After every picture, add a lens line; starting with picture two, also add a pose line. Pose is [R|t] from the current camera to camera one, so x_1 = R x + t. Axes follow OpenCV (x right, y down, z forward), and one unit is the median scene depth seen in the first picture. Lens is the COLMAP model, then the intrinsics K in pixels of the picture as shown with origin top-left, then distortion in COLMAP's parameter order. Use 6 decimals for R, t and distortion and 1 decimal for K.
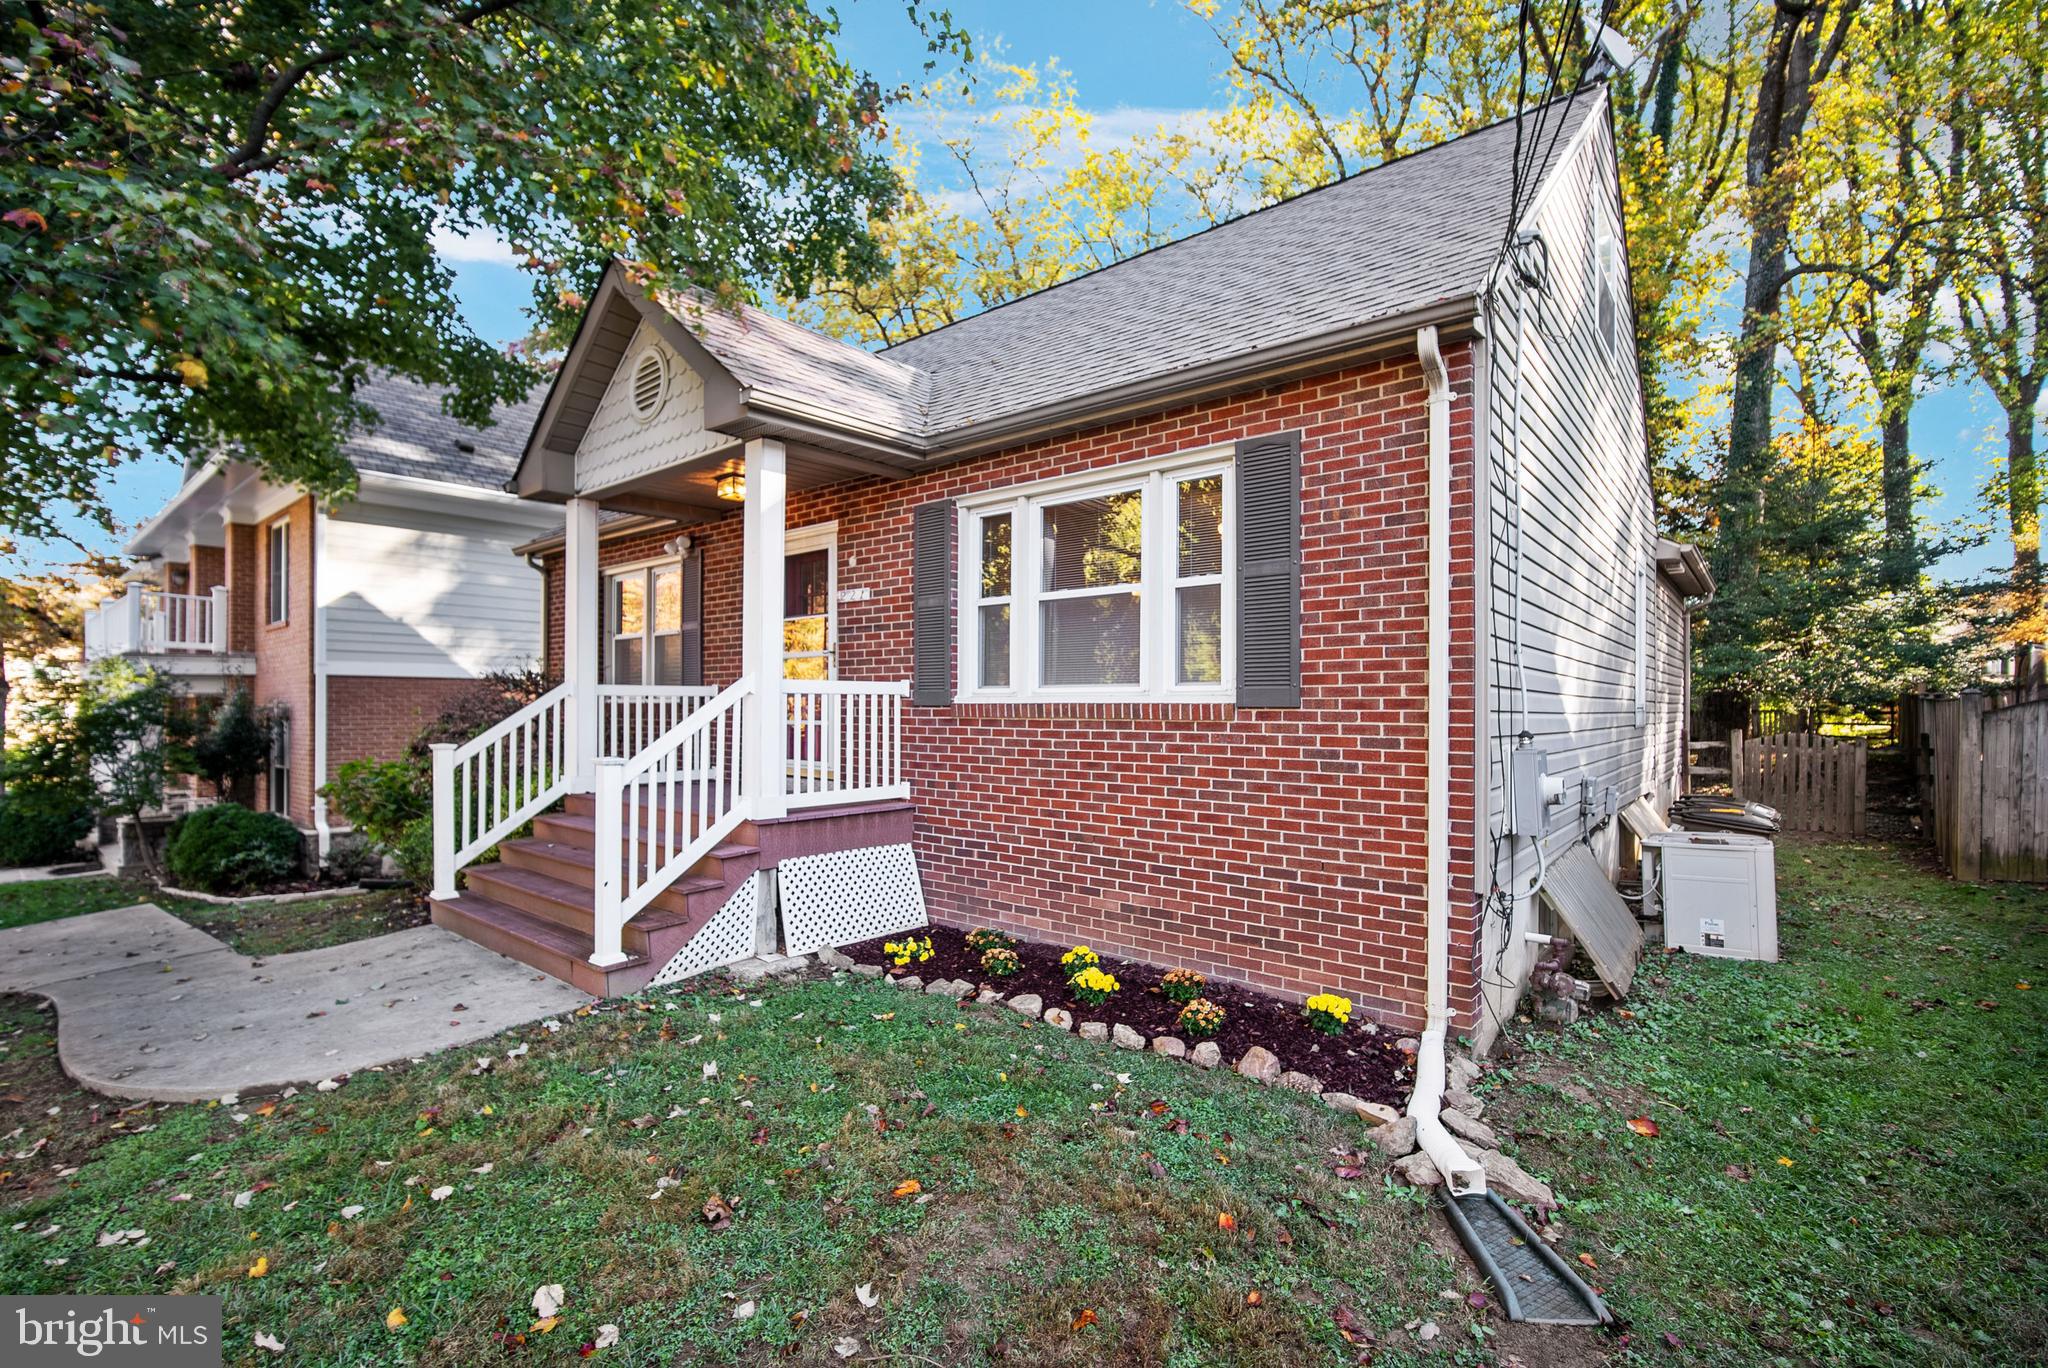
lens RADIAL K [[913.9, 0, 991.6], [0, 913.9, 694.4], [0, 0, 1]] dist [0.004013, 0.000553]
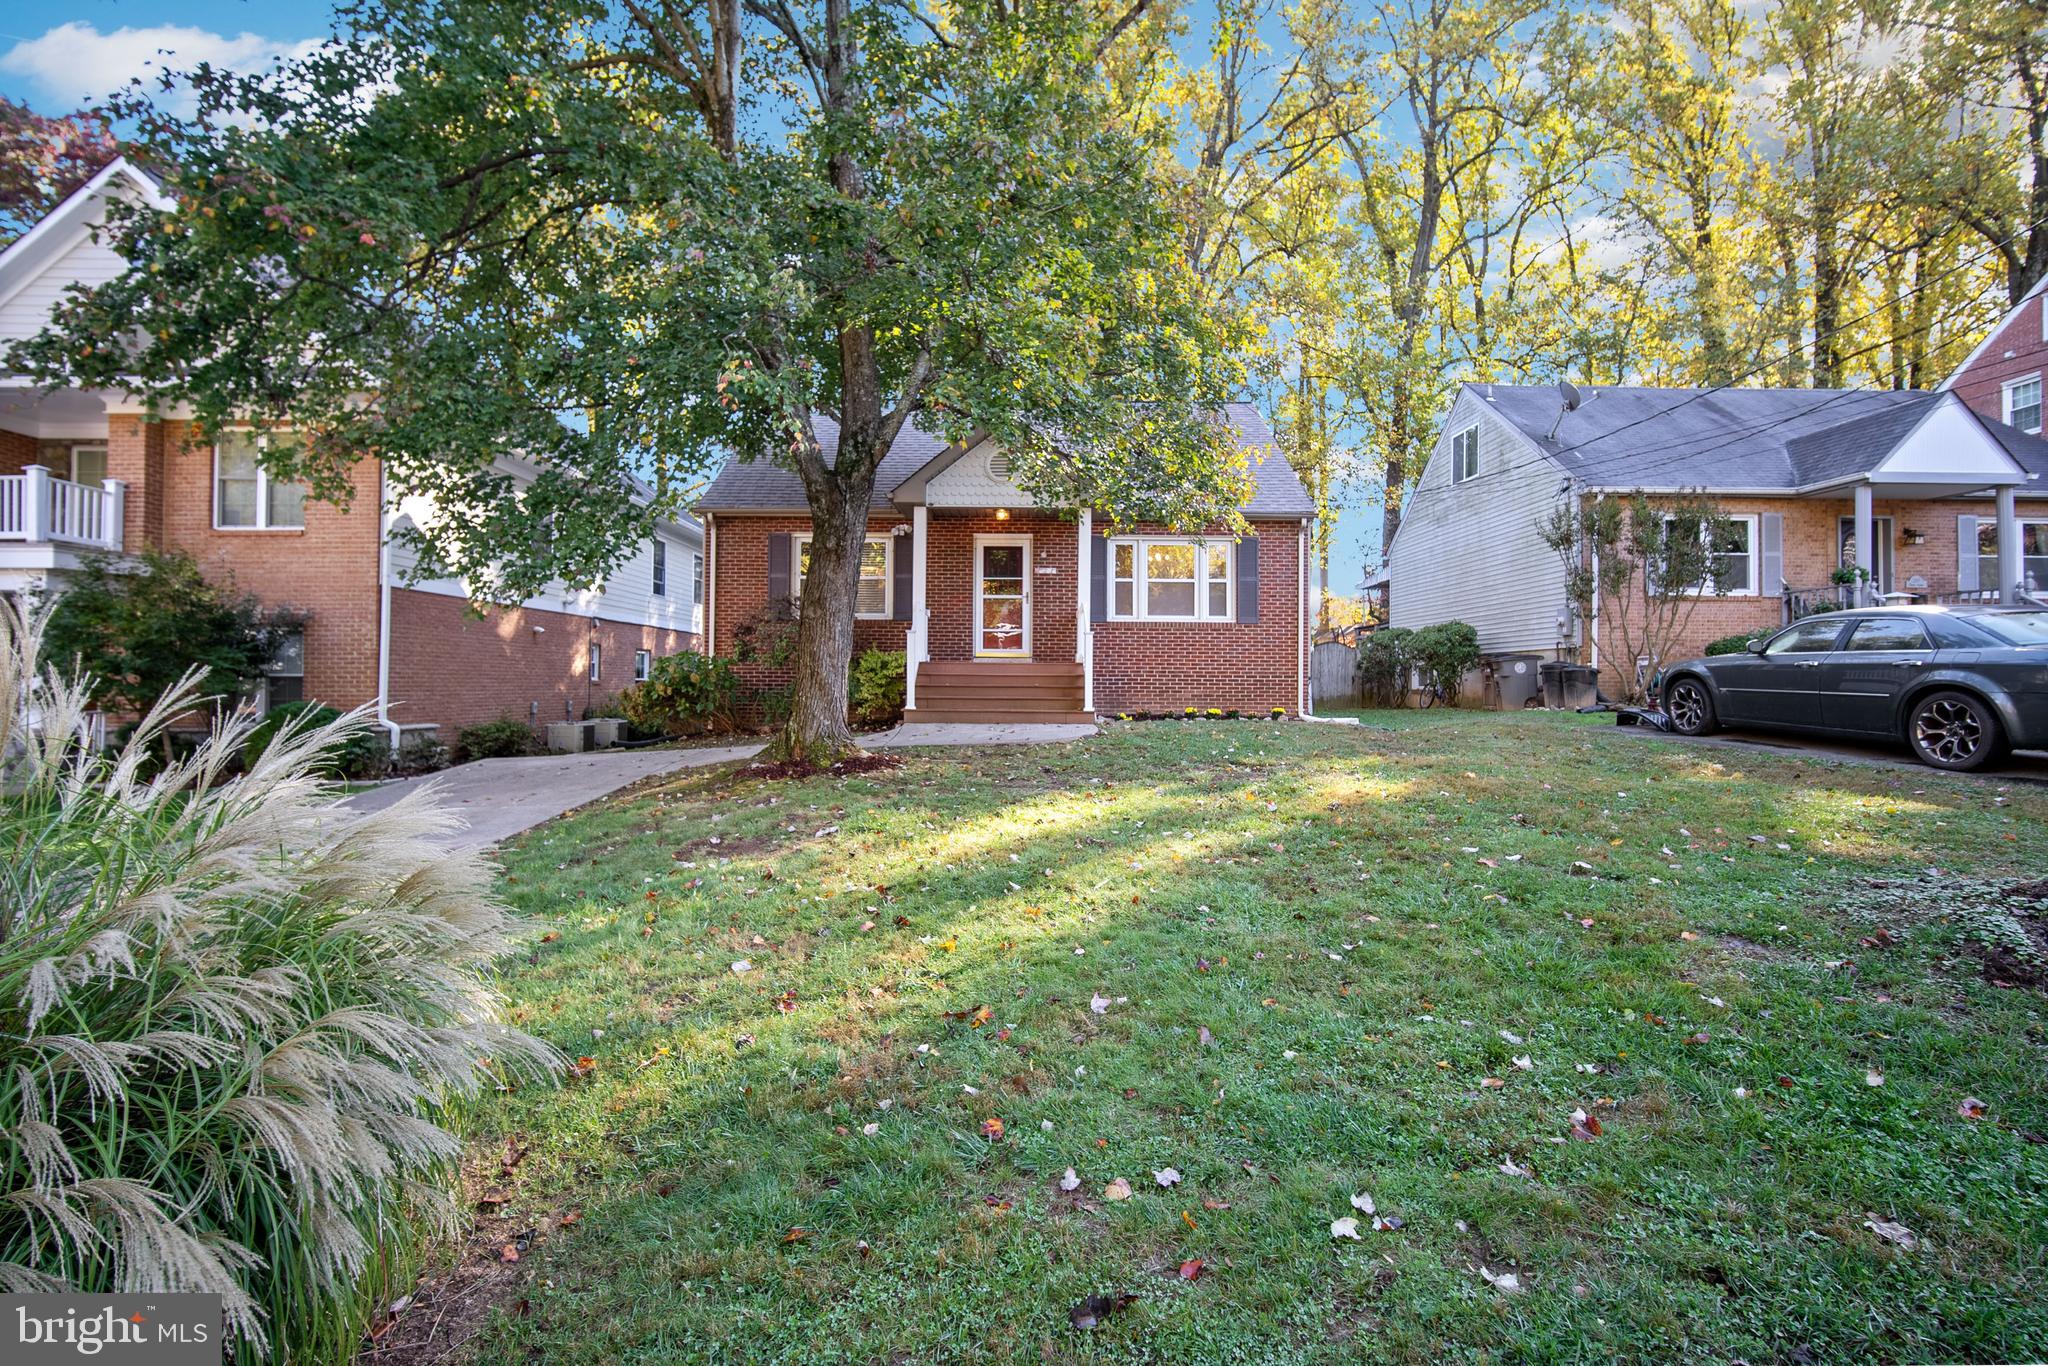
lens RADIAL K [[863.2, 0, 1022.1], [0, 863.2, 674.7], [0, 0, 1]] dist [-0.004072, 0.000162]
pose [[0.740711, 0.009386, 0.671758, -1.533044], [-0.013728, 0.999905, 0.001167, 0.133289], [-0.671683, -0.010086, 0.740770, -0.467992]]
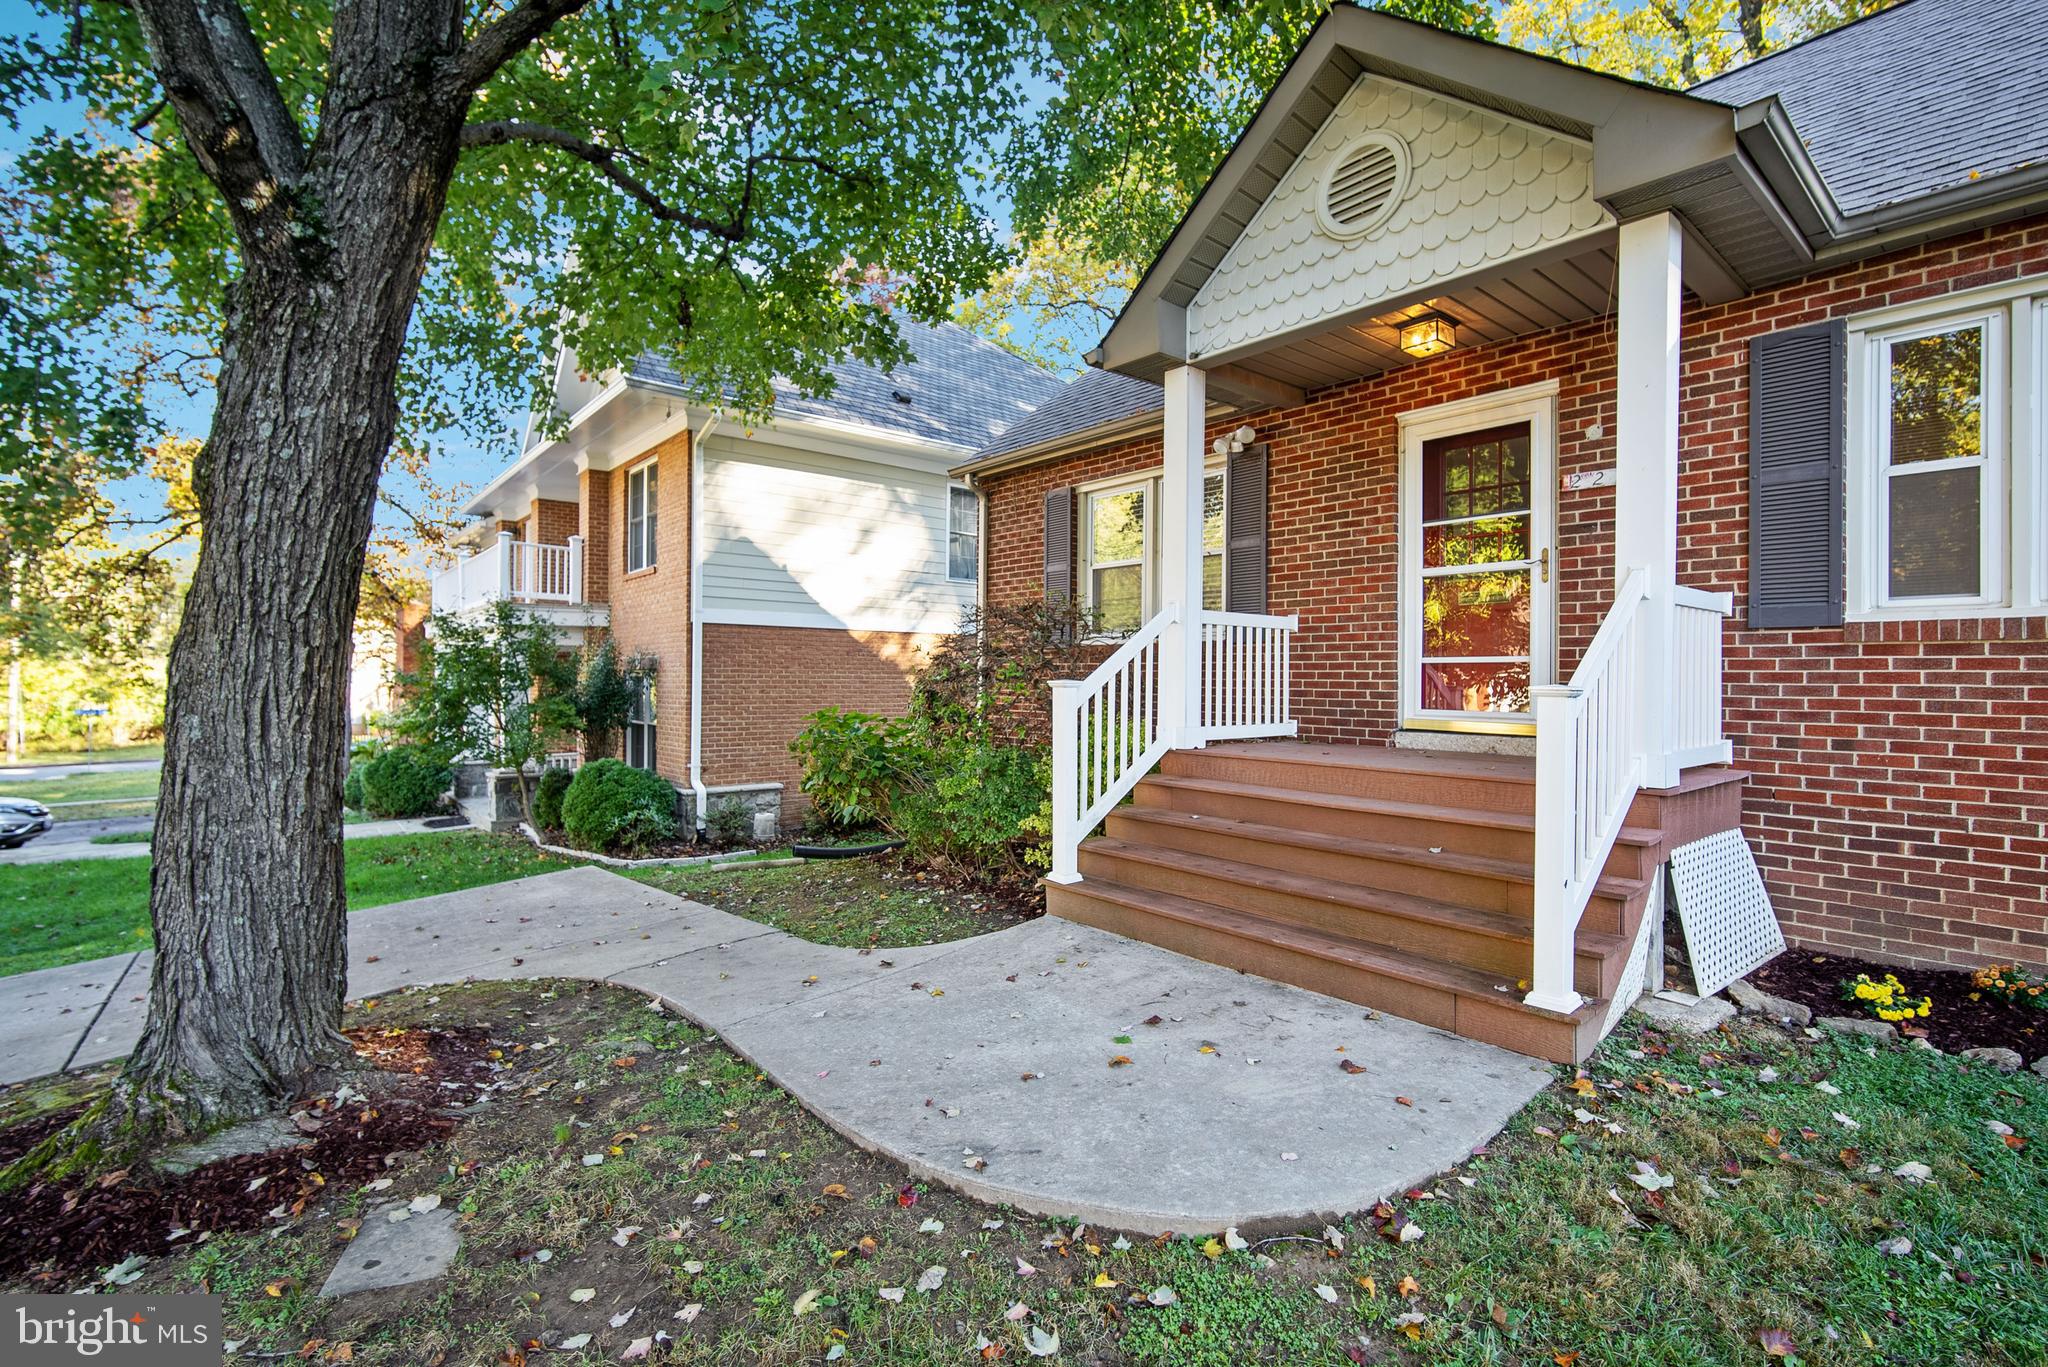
lens RADIAL K [[916.6, 0, 1028.8], [0, 916.6, 676.6], [0, 0, 1]] dist [-0.009080, 0.000643]
pose [[0.990356, 0.009569, -0.138214, -0.483768], [-0.008975, 0.999948, 0.004916, 0.045995], [0.138254, -0.003628, 0.990390, 0.226892]]
